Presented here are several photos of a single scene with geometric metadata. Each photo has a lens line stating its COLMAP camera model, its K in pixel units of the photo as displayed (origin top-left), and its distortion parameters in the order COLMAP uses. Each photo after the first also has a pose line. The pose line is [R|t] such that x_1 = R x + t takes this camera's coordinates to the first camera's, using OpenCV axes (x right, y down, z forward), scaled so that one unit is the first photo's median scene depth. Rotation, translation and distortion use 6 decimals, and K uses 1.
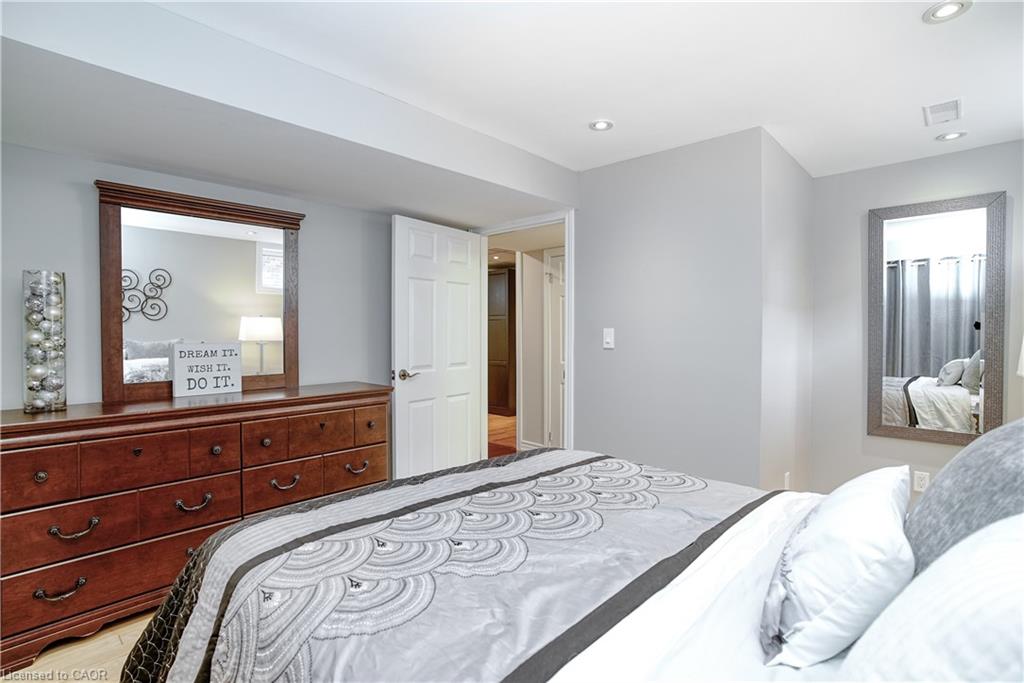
lens RADIAL K [[502.6, 0, 512.8], [0, 502.6, 339.4], [0, 0, 1]] dist [-0.003958, -0.000382]
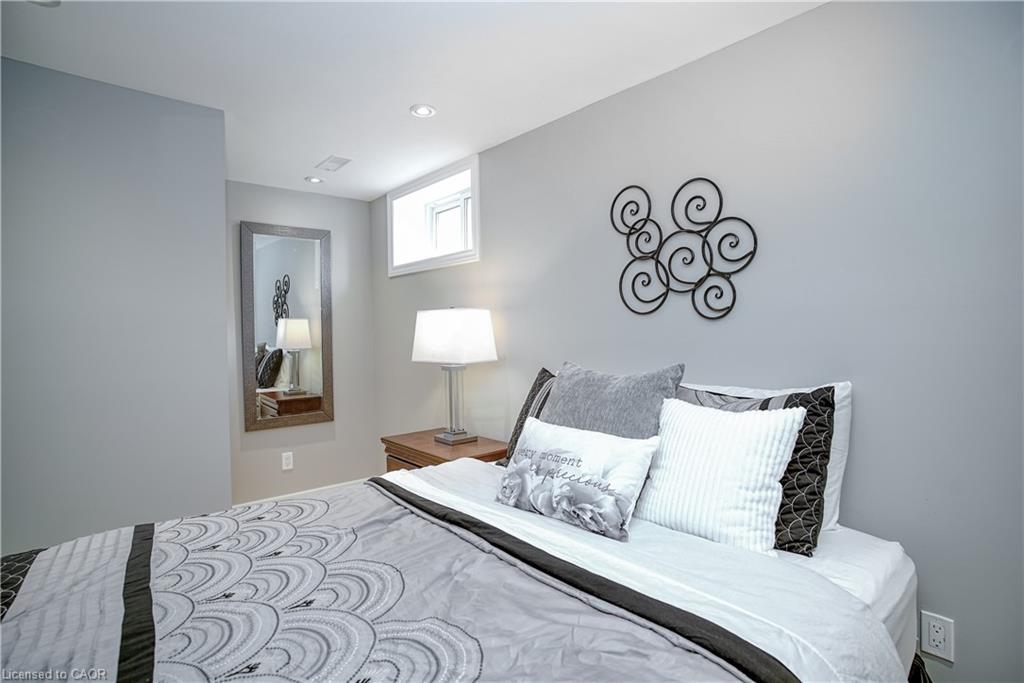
lens RADIAL K [[502.6, 0, 511.4], [0, 502.6, 339.1], [0, 0, 1]] dist [-0.003958, -0.000382]
pose [[0.111053, -0.012836, 0.993732, -0.447880], [0.024159, 0.999656, 0.010213, -0.005886], [-0.993521, 0.022873, 0.111325, 0.492061]]
